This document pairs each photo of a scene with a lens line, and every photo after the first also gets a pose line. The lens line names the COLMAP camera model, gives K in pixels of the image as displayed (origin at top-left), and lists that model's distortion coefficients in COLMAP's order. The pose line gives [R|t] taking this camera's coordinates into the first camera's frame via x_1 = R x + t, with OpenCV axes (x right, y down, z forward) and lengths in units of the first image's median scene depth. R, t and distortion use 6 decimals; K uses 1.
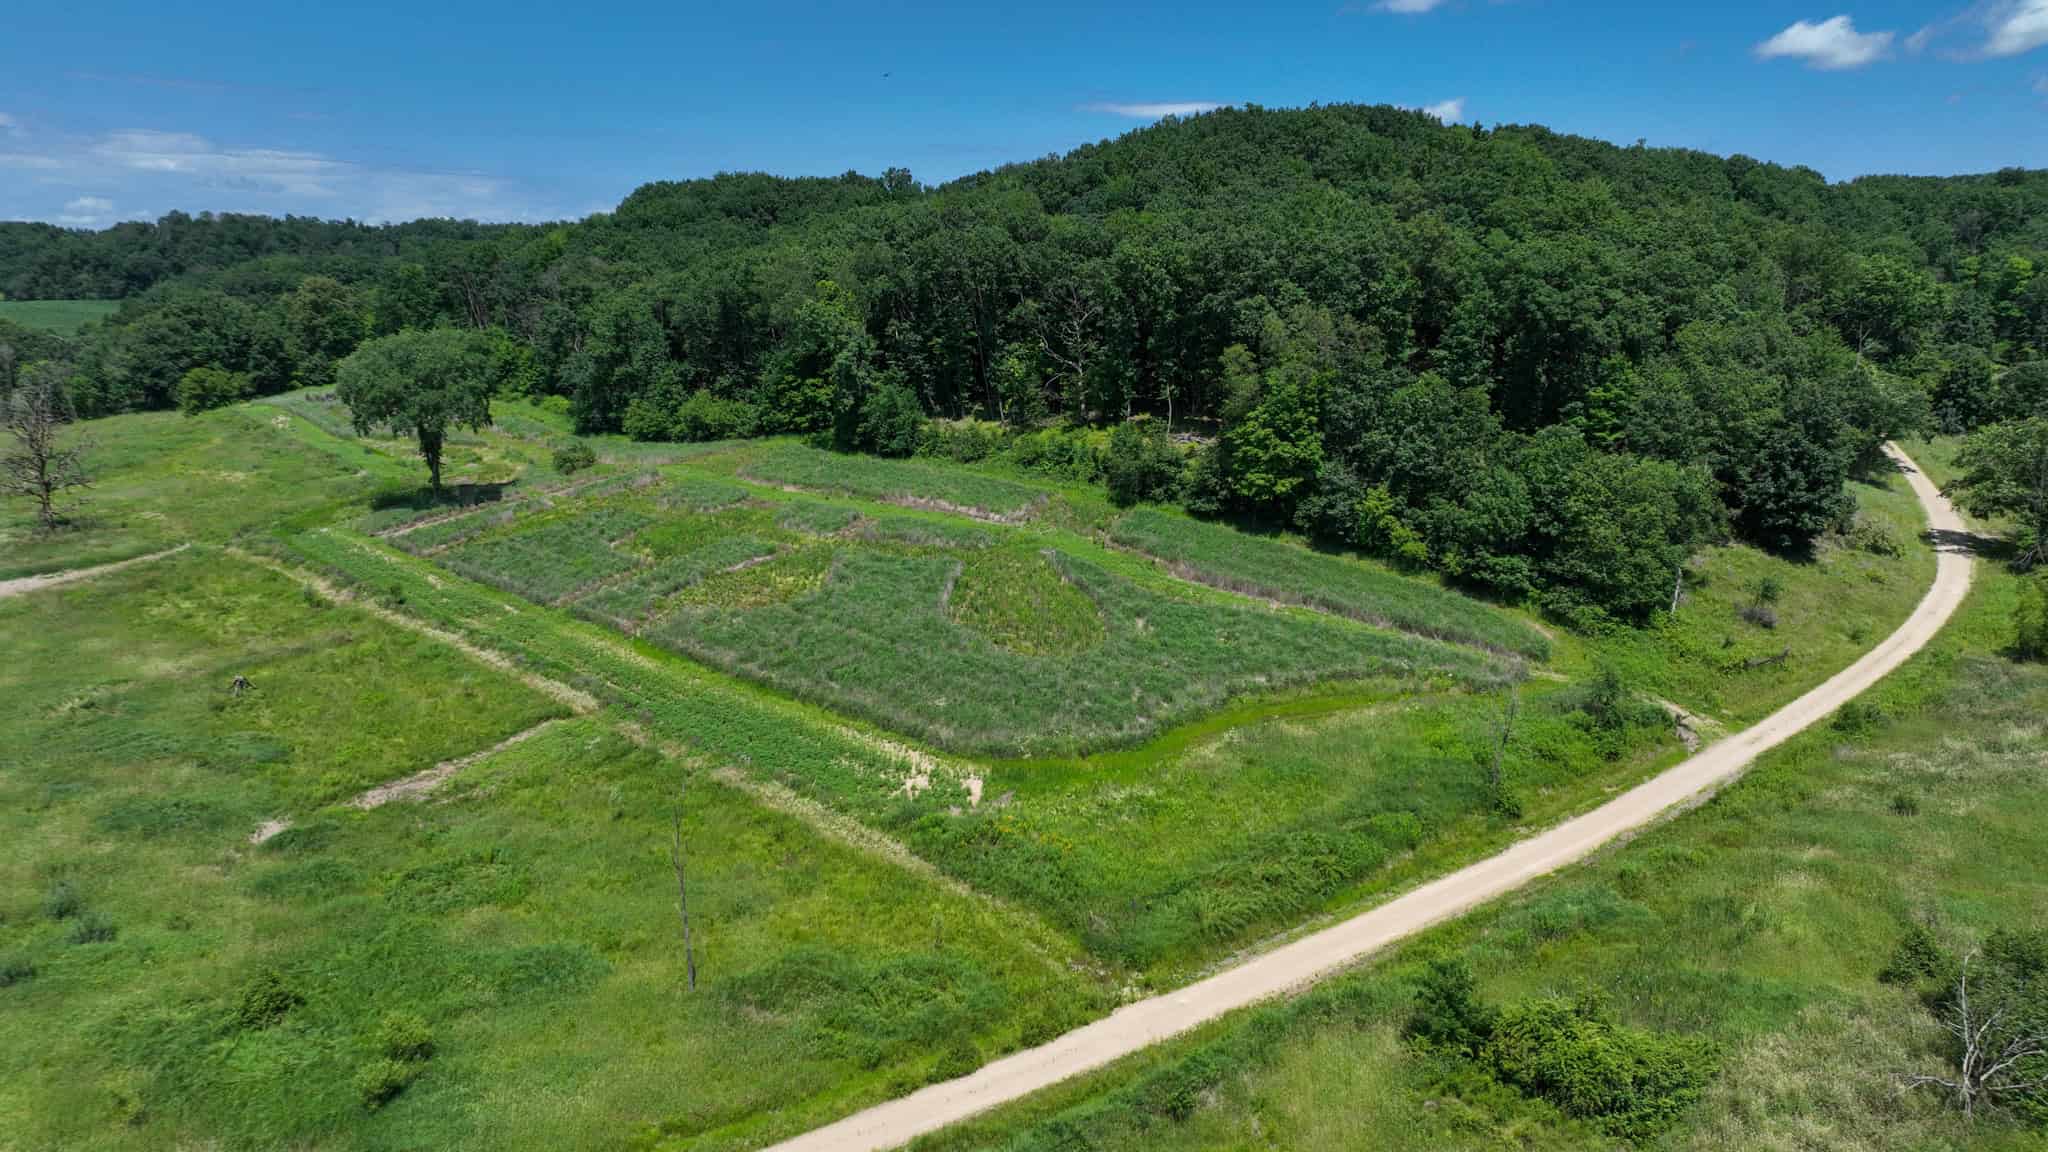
lens RADIAL K [[1563.9, 0, 1023.4], [0, 1563.9, 570.6], [0, 0, 1]] dist [0.007811, 0.001796]
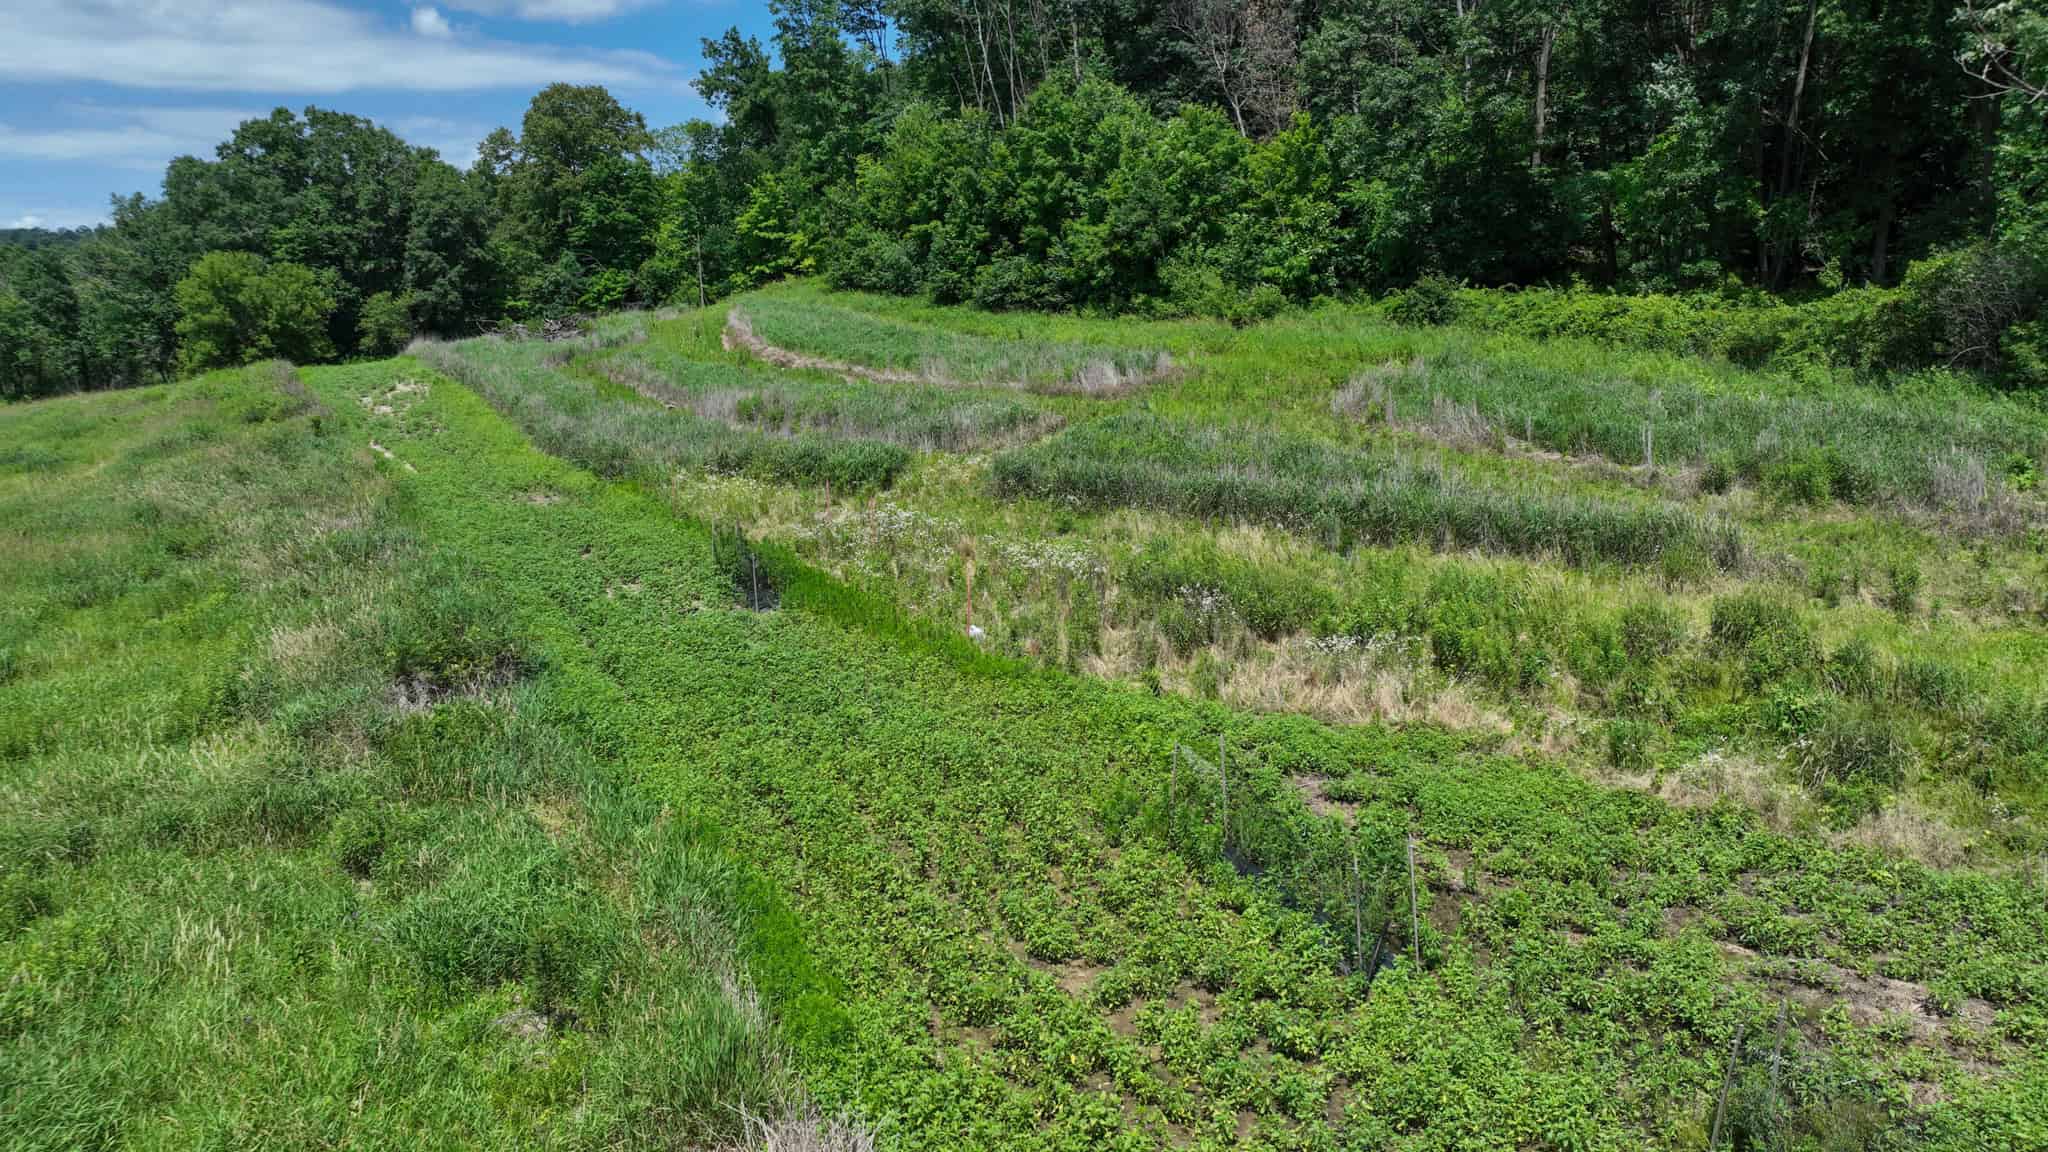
lens RADIAL K [[1563.9, 0, 1020.0], [0, 1563.9, 581.8], [0, 0, 1]] dist [0.007811, 0.001796]
pose [[0.987164, 0.024906, -0.157756, -0.294164], [-0.025026, 0.999686, 0.001227, -0.060321], [0.157737, 0.002737, 0.987477, 0.684294]]
